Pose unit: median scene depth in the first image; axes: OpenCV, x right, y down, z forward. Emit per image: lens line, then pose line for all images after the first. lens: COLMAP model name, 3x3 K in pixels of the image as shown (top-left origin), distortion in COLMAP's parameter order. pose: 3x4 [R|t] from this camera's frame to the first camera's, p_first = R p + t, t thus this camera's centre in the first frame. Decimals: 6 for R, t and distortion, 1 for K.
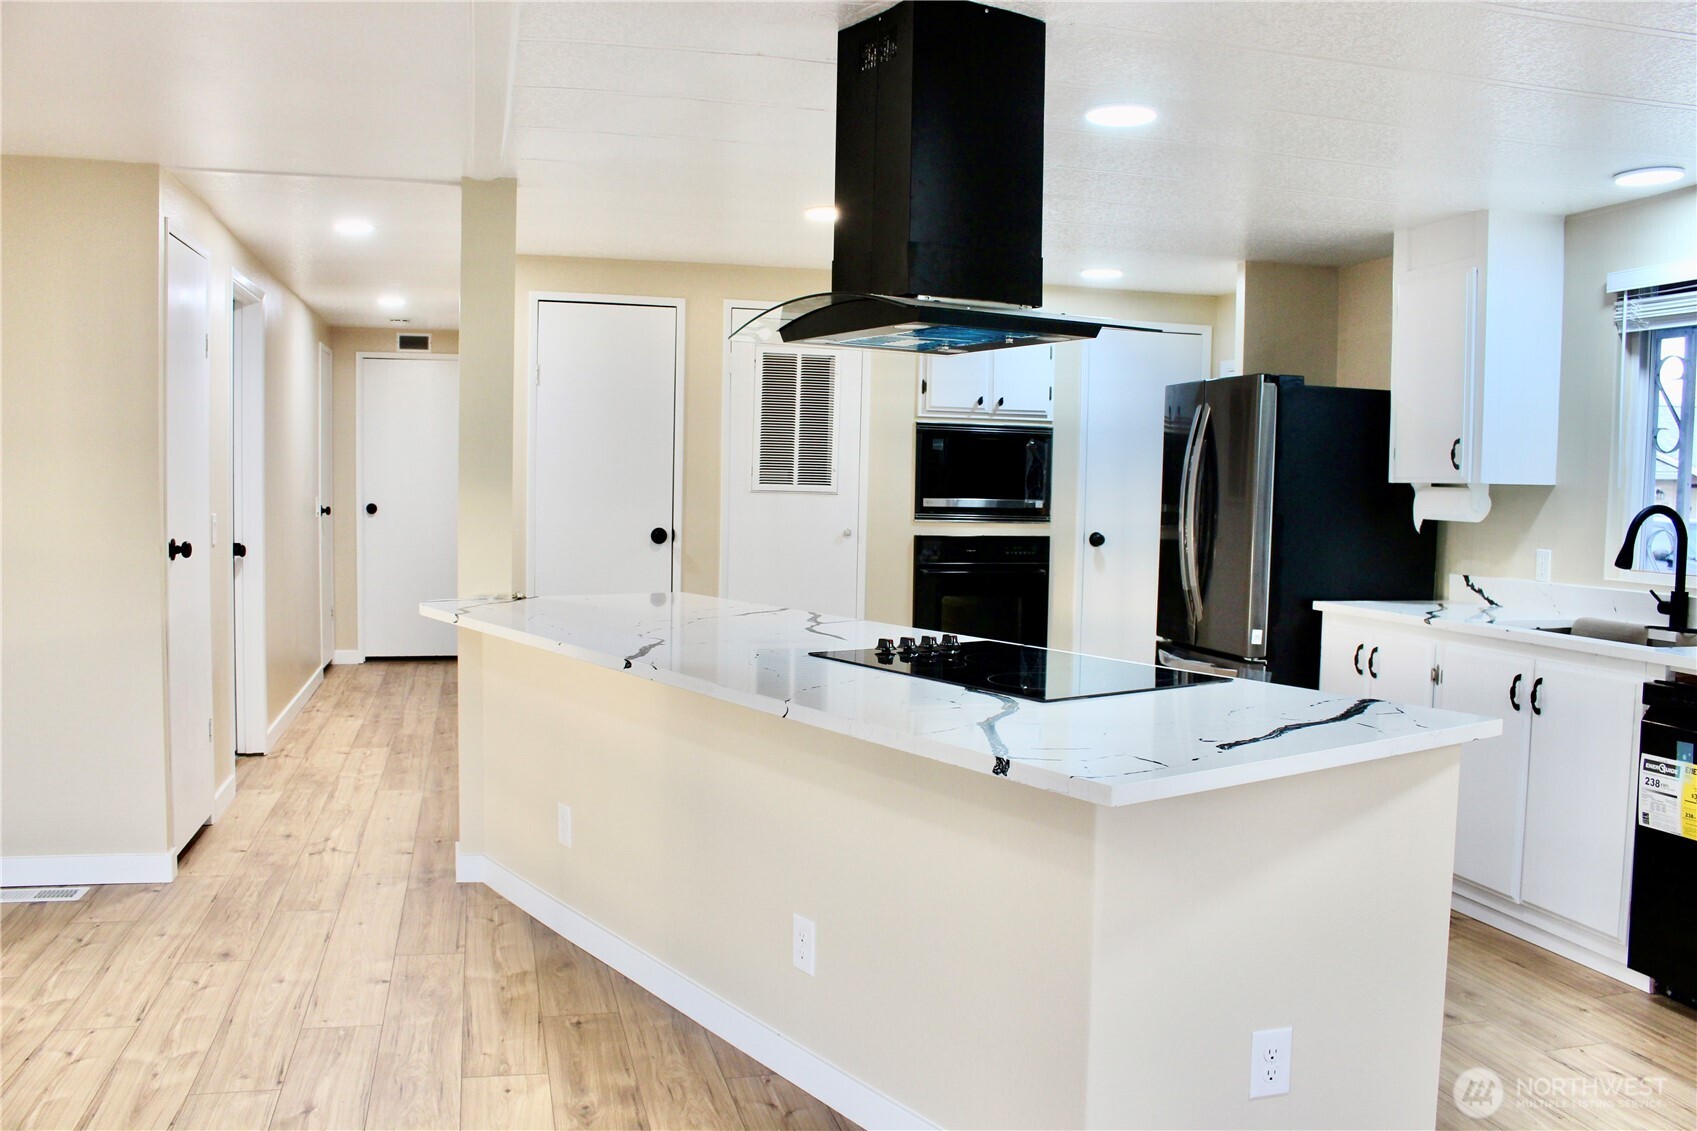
lens RADIAL K [[1403.2, 0, 842.9], [0, 1403.2, 579.3], [0, 0, 1]] dist [-0.169070, 0.148698]
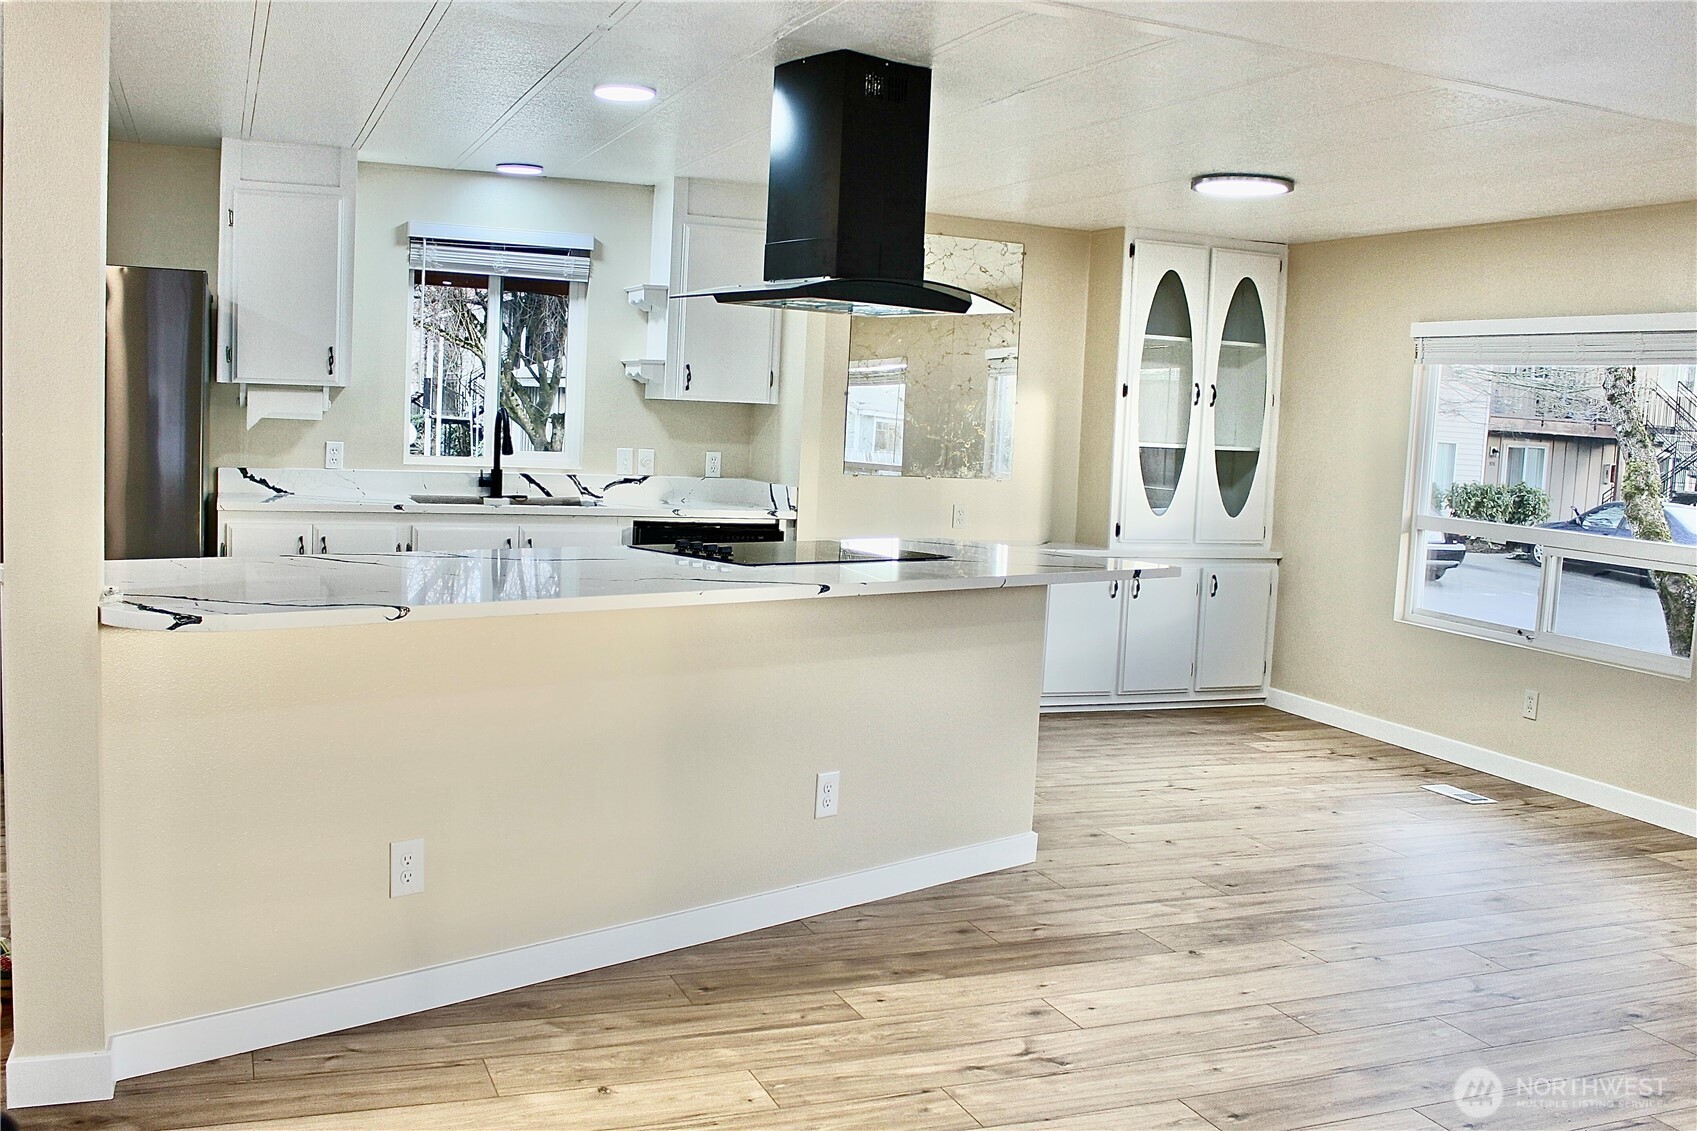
lens RADIAL K [[1570.5, 0, 836.1], [0, 1570.5, 586.5], [0, 0, 1]] dist [-0.156305, 0.129487]
pose [[-0.130536, -0.129053, 0.983009, -0.916772], [0.021339, 0.990897, 0.132922, -0.069467], [-0.991214, 0.038327, -0.126593, 0.776187]]
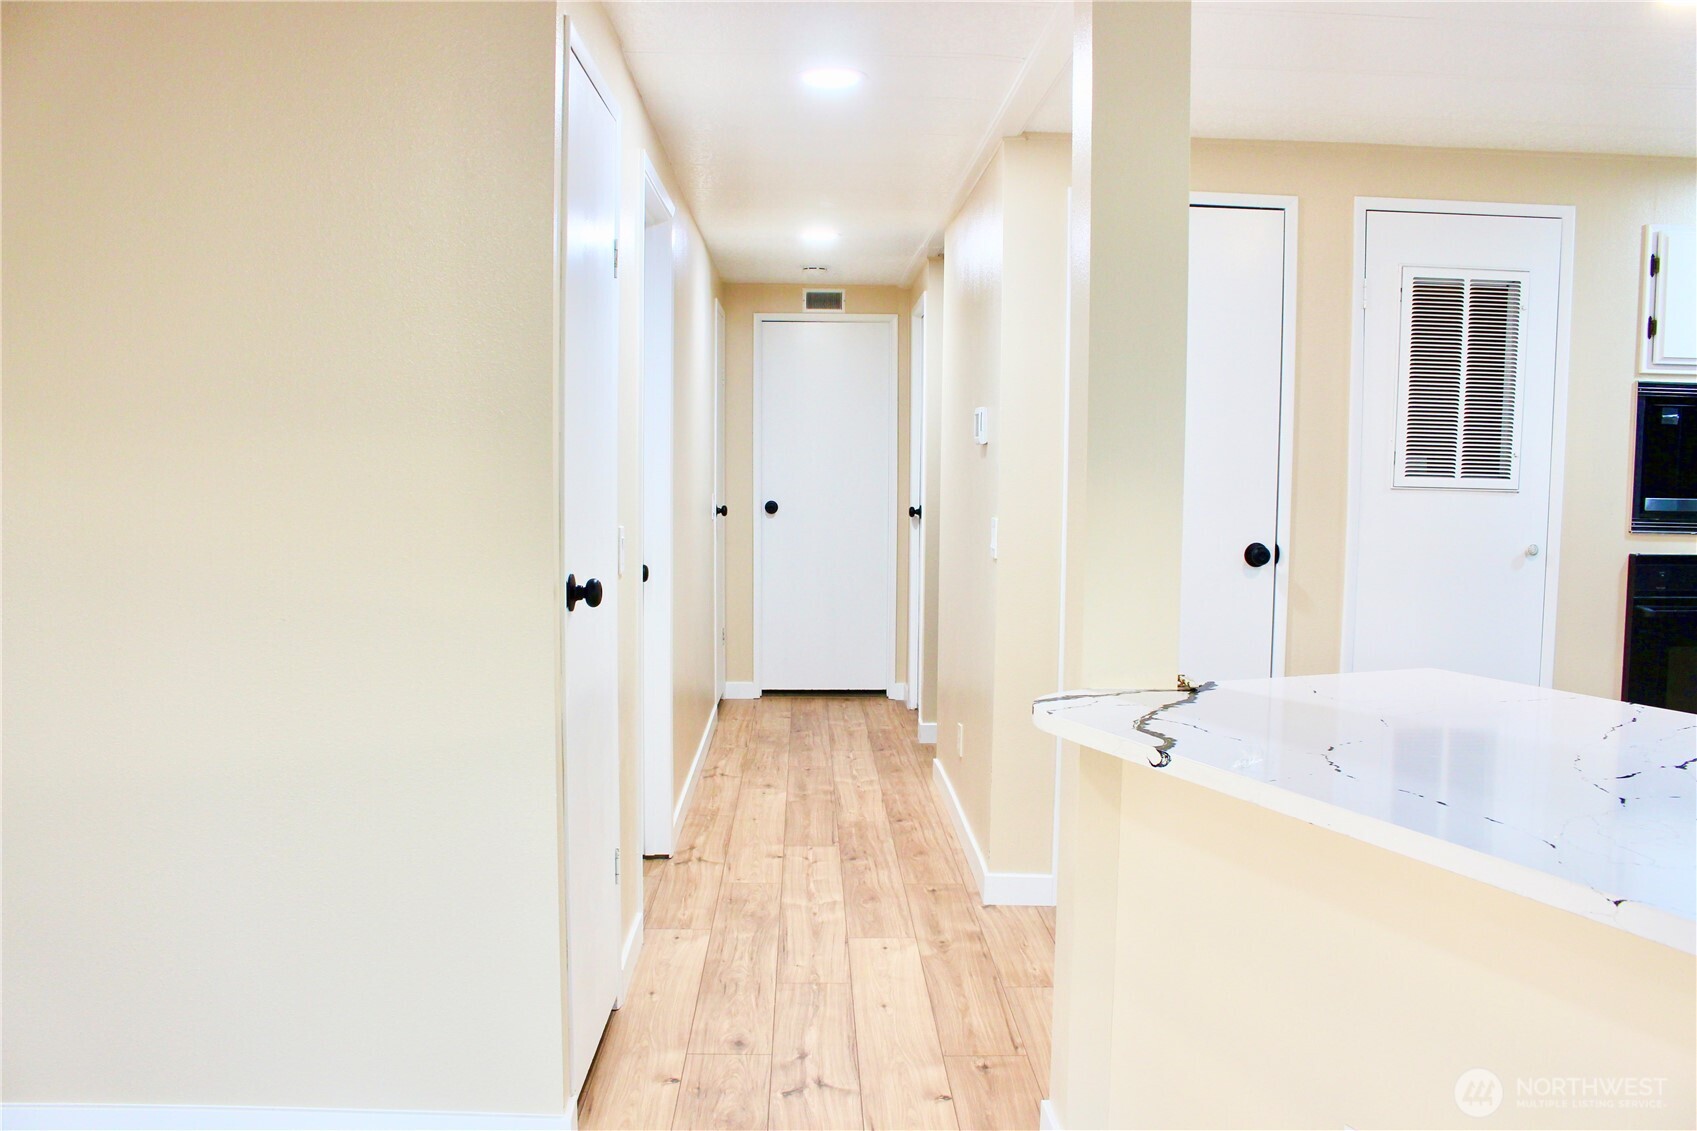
lens RADIAL K [[1403.2, 0, 842.9], [0, 1403.2, 579.3], [0, 0, 1]] dist [-0.169070, 0.148698]
pose [[0.974032, 0.007638, -0.226281, -0.243995], [-0.006143, 0.999954, 0.007307, -0.032611], [0.226326, -0.005727, 0.974035, 0.442581]]
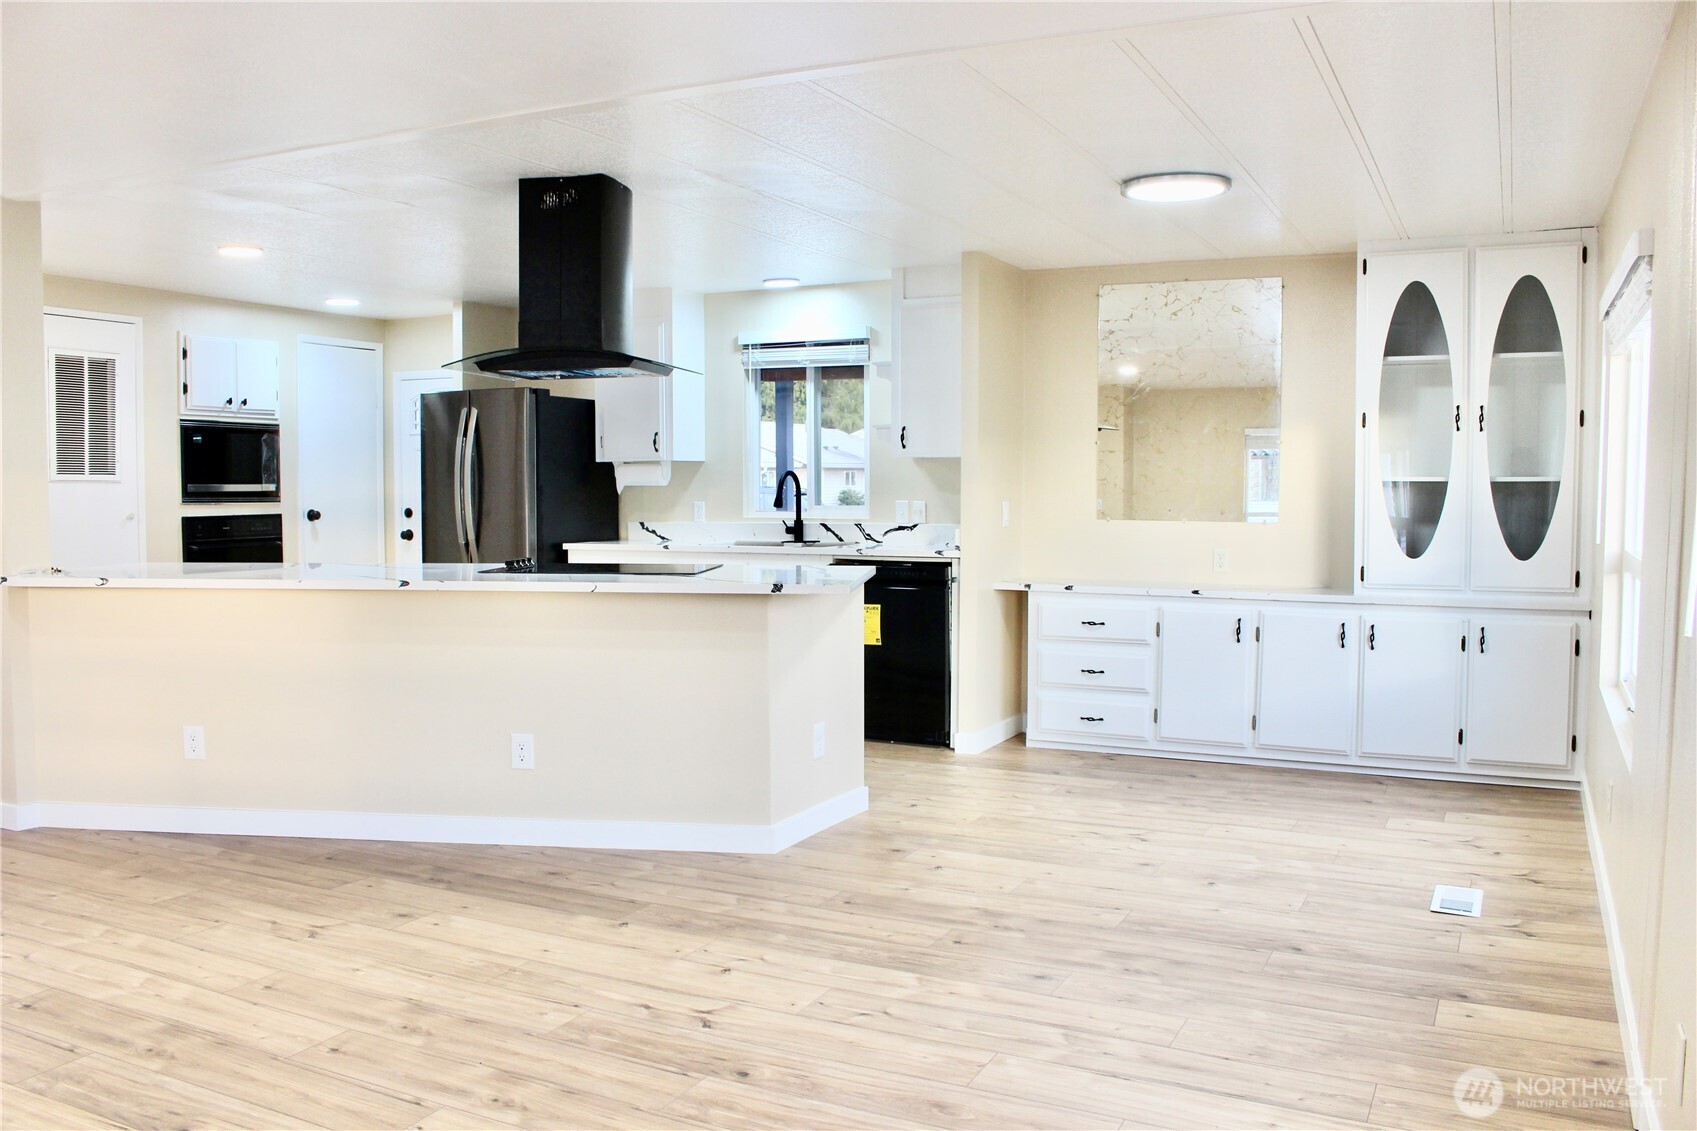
lens RADIAL K [[1403.2, 0, 842.9], [0, 1403.2, 579.3], [0, 0, 1]] dist [-0.169070, 0.148698]
pose [[0.653727, -0.069133, 0.753566, -0.649577], [0.064219, 0.997294, 0.035782, 0.022230], [-0.754000, 0.025001, 0.656398, -0.216790]]
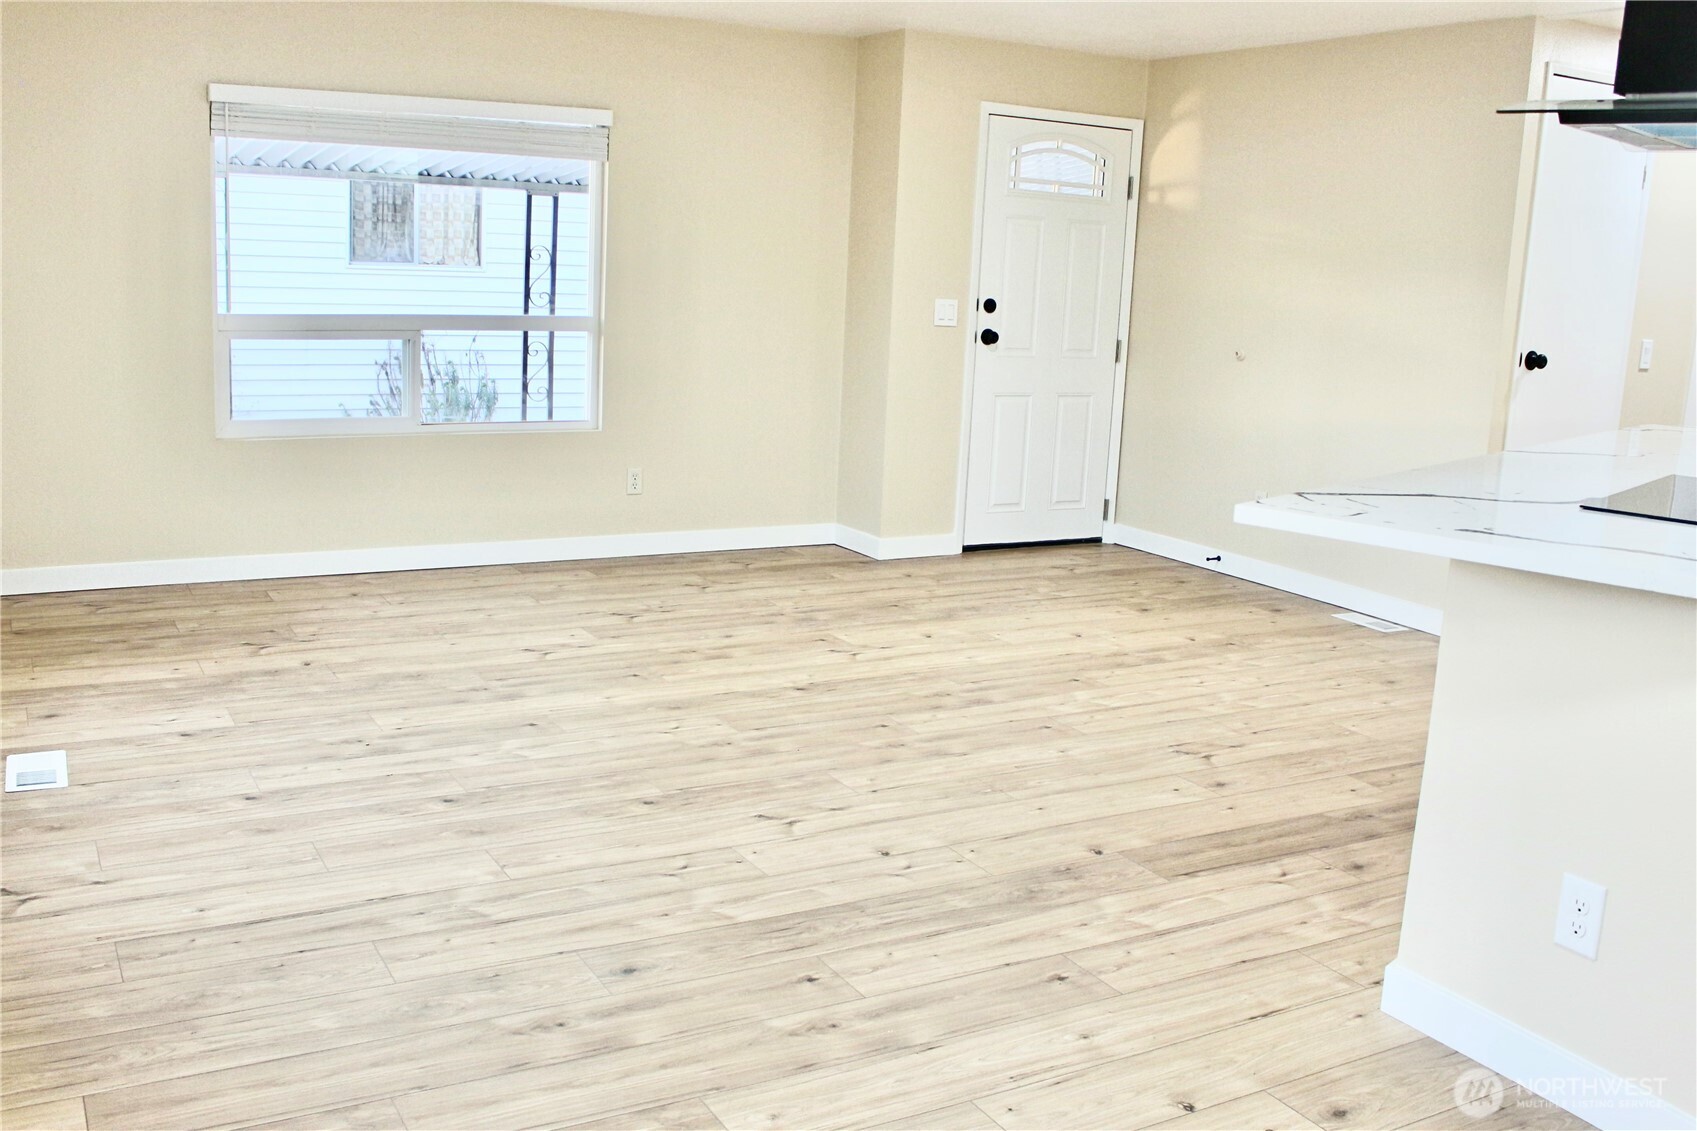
lens RADIAL K [[1570.5, 0, 836.1], [0, 1570.5, 586.5], [0, 0, 1]] dist [-0.156305, 0.129487]
pose [[0.252169, 0.195015, -0.947829, 0.594674], [-0.109529, 0.978940, 0.172277, 0.008202], [0.961465, 0.060372, 0.268218, 0.119689]]
